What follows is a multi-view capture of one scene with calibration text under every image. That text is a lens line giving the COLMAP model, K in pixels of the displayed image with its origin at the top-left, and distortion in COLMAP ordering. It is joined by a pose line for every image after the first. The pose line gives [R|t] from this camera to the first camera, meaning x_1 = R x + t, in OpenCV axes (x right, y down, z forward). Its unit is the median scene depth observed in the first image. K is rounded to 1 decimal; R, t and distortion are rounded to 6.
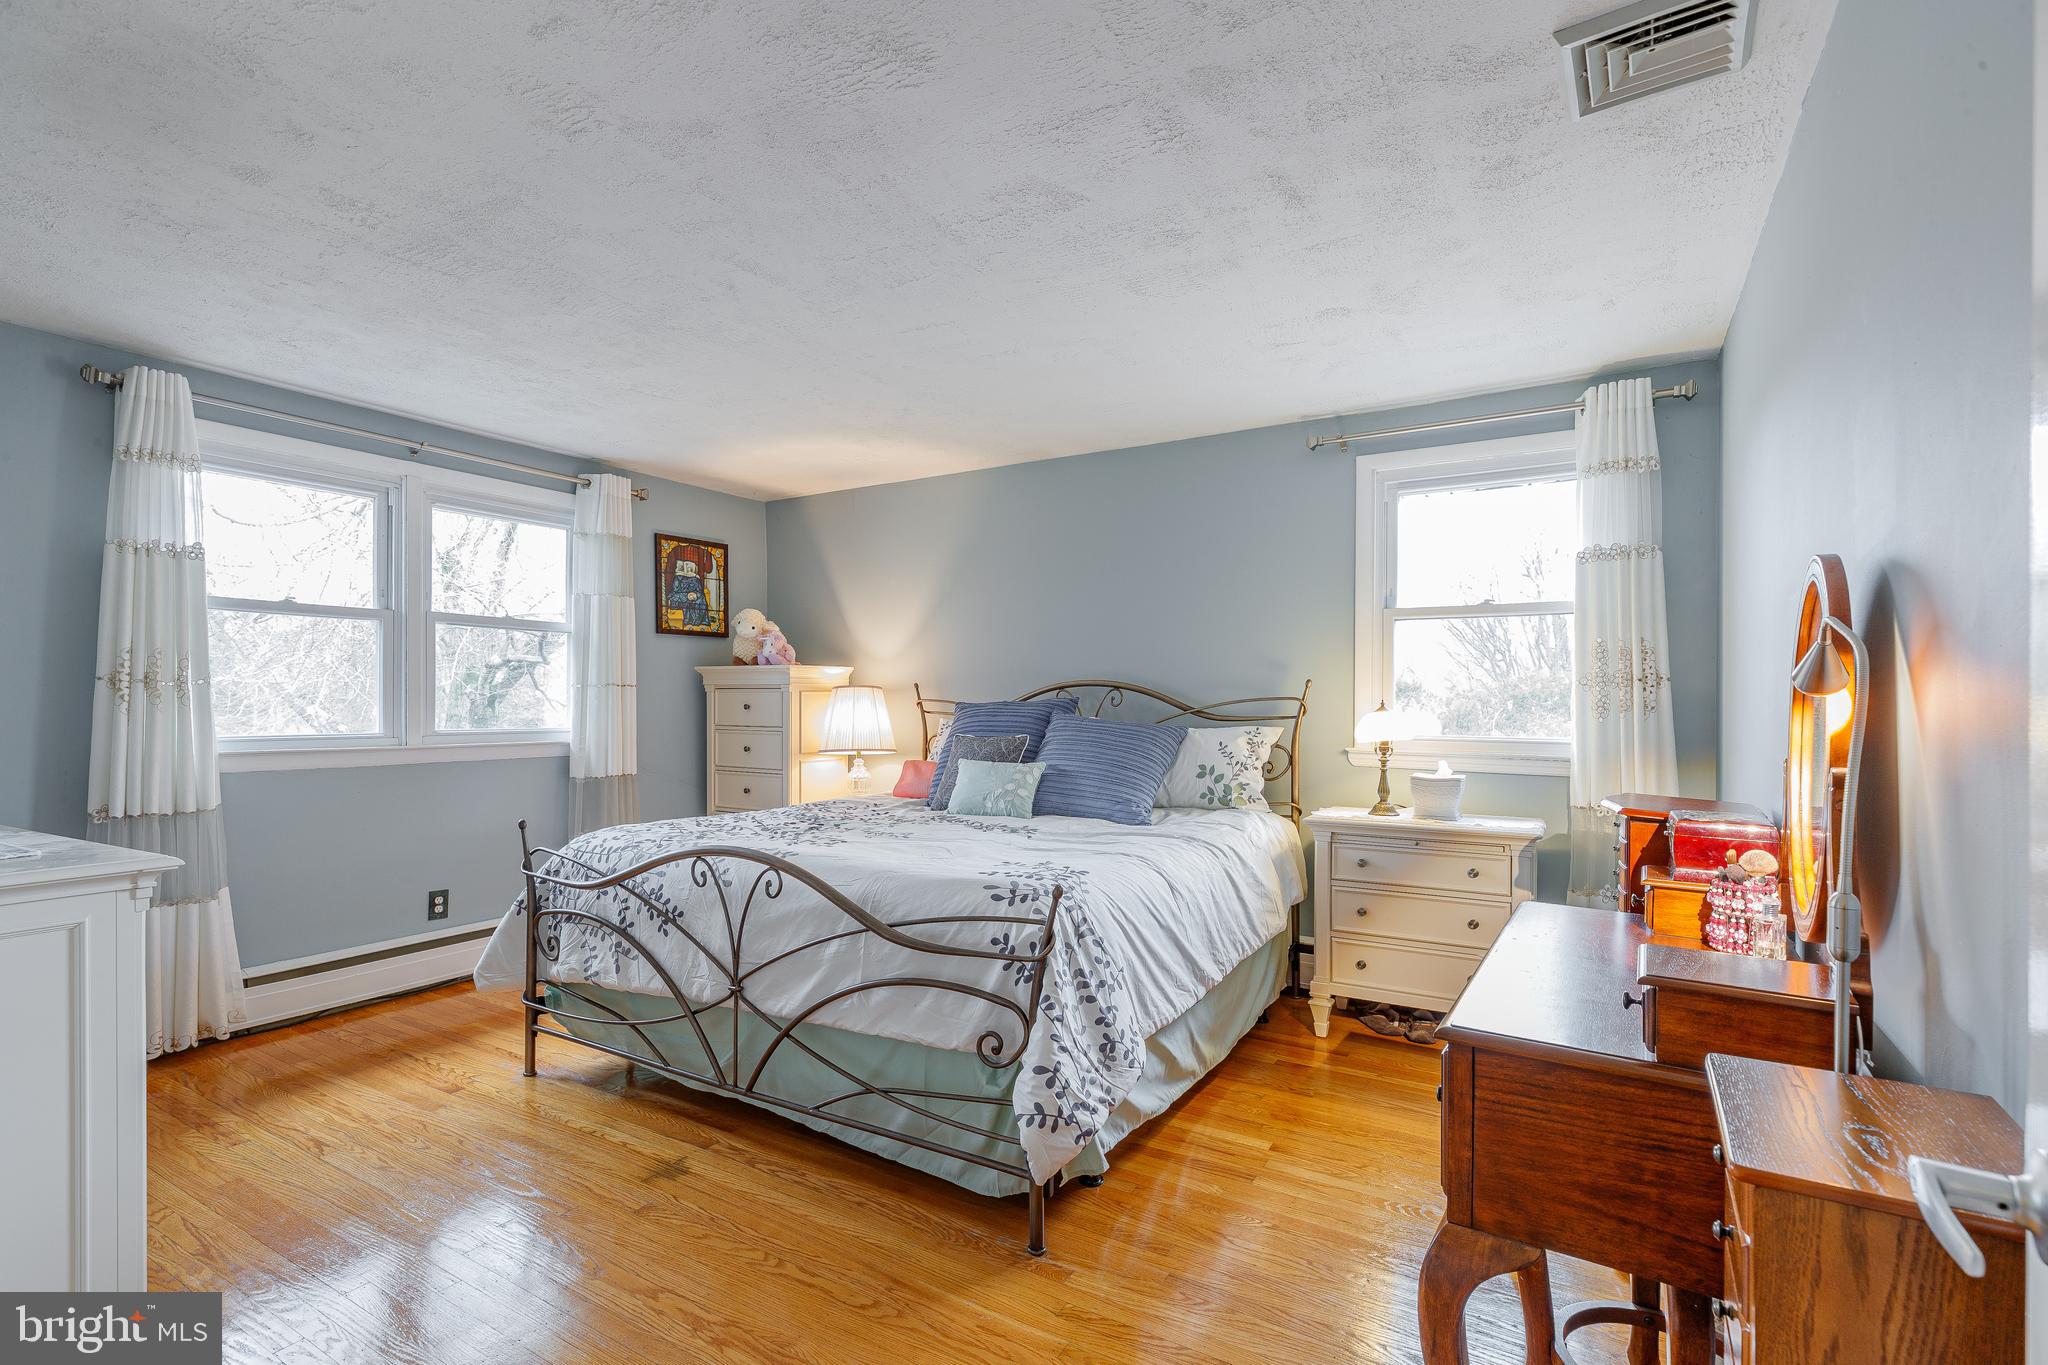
lens RADIAL K [[933.7, 0, 1011.4], [0, 933.7, 696.3], [0, 0, 1]] dist [0.002567, -0.000115]
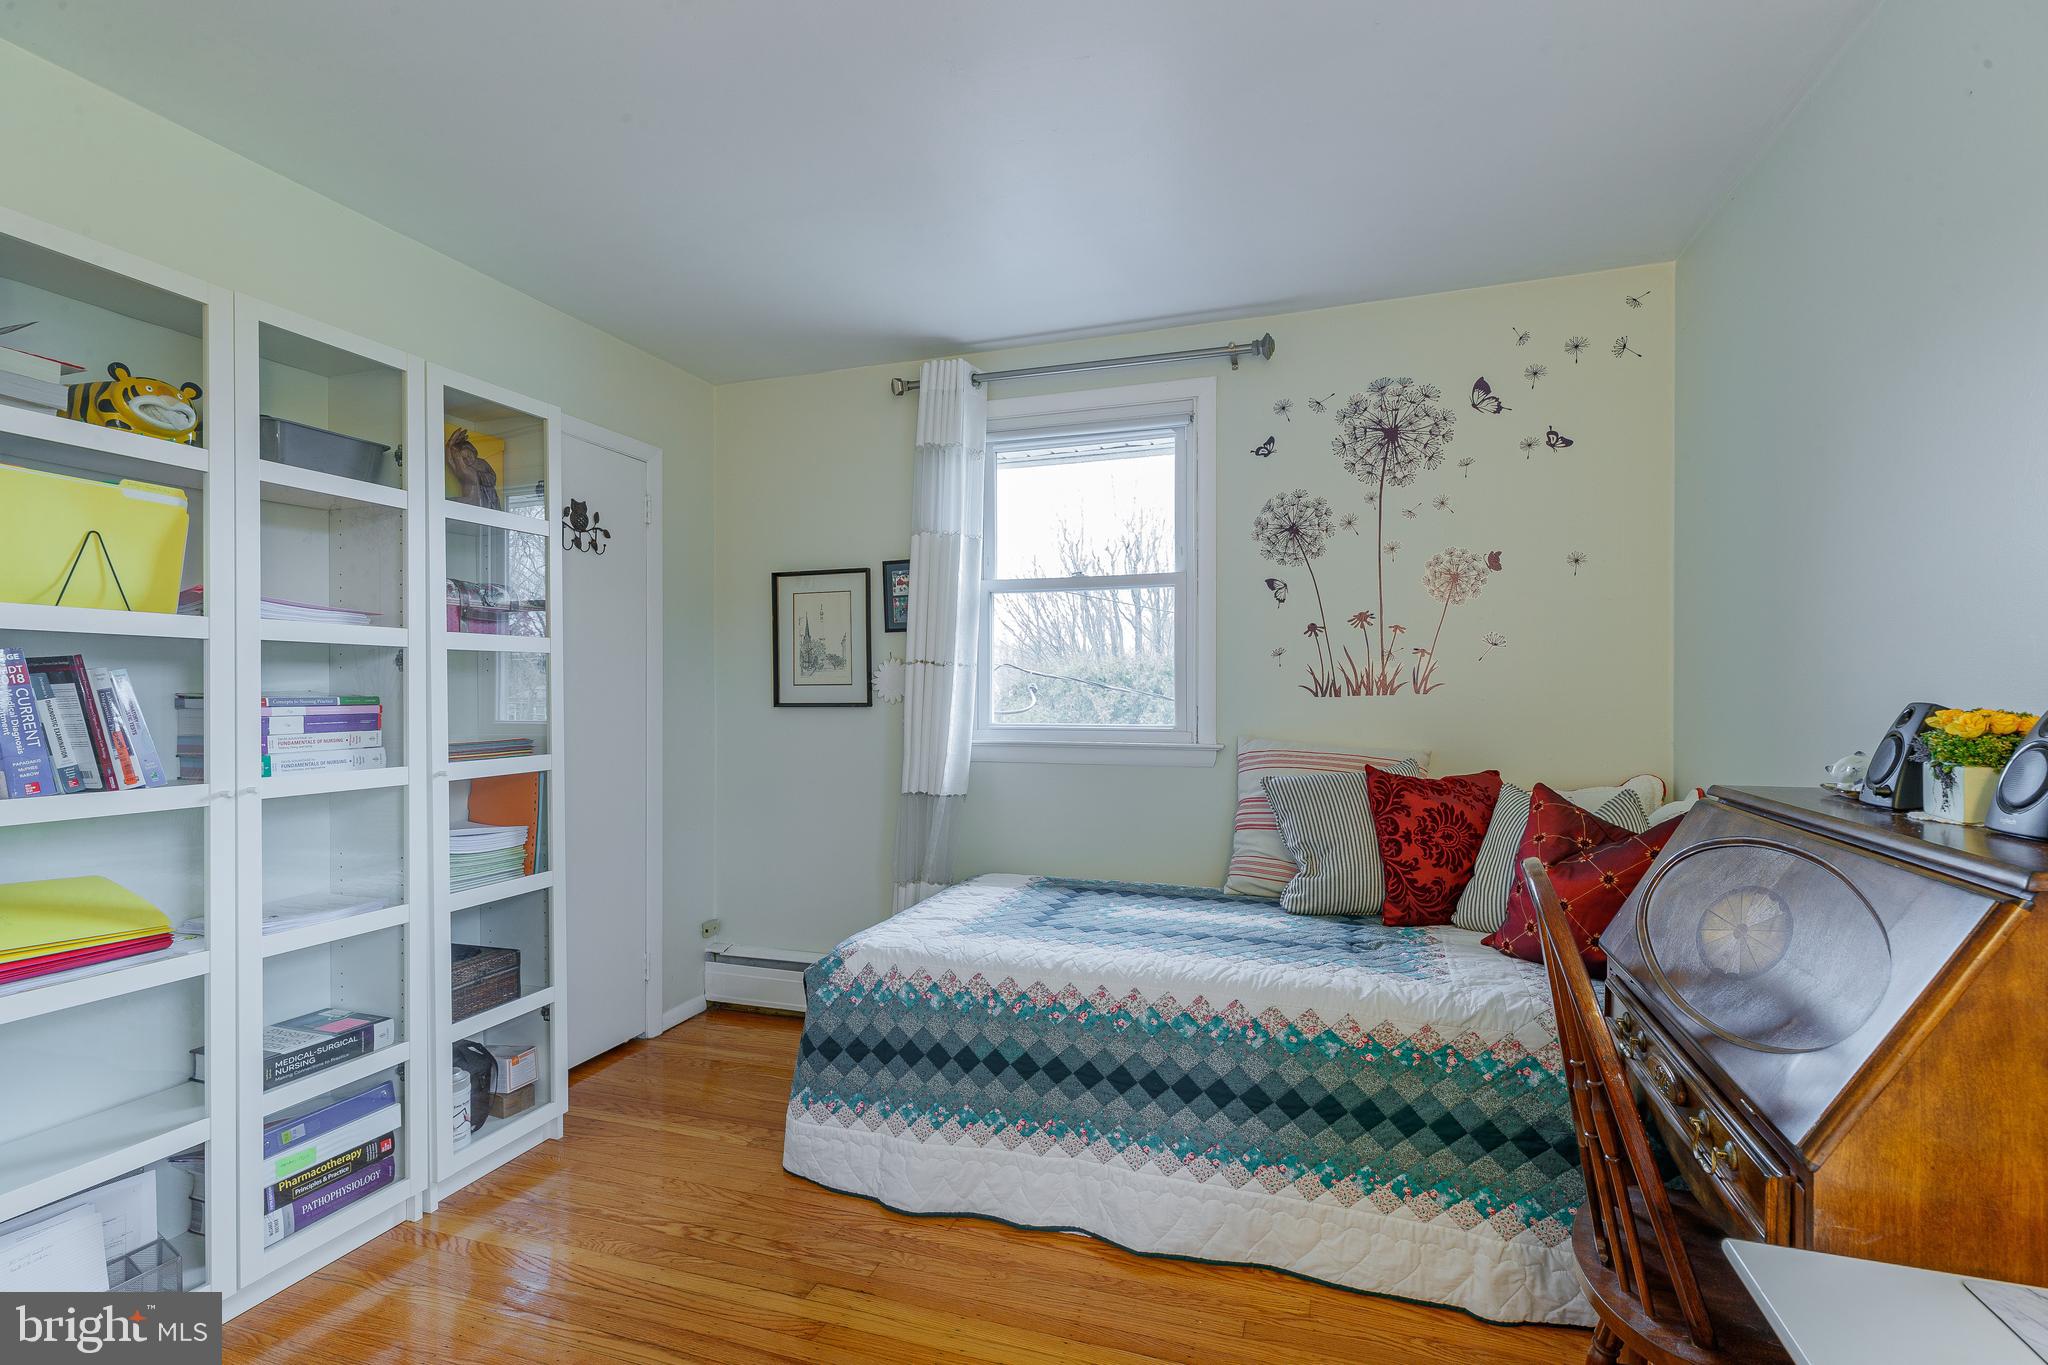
lens RADIAL K [[933.7, 0, 1011.4], [0, 933.7, 696.3], [0, 0, 1]] dist [0.002567, -0.000115]
pose [[0.229009, 0.005209, -0.973410, 0.076030], [0.005083, 0.999966, 0.006546, 0.005534], [0.973411, -0.006447, 0.228975, 0.822273]]
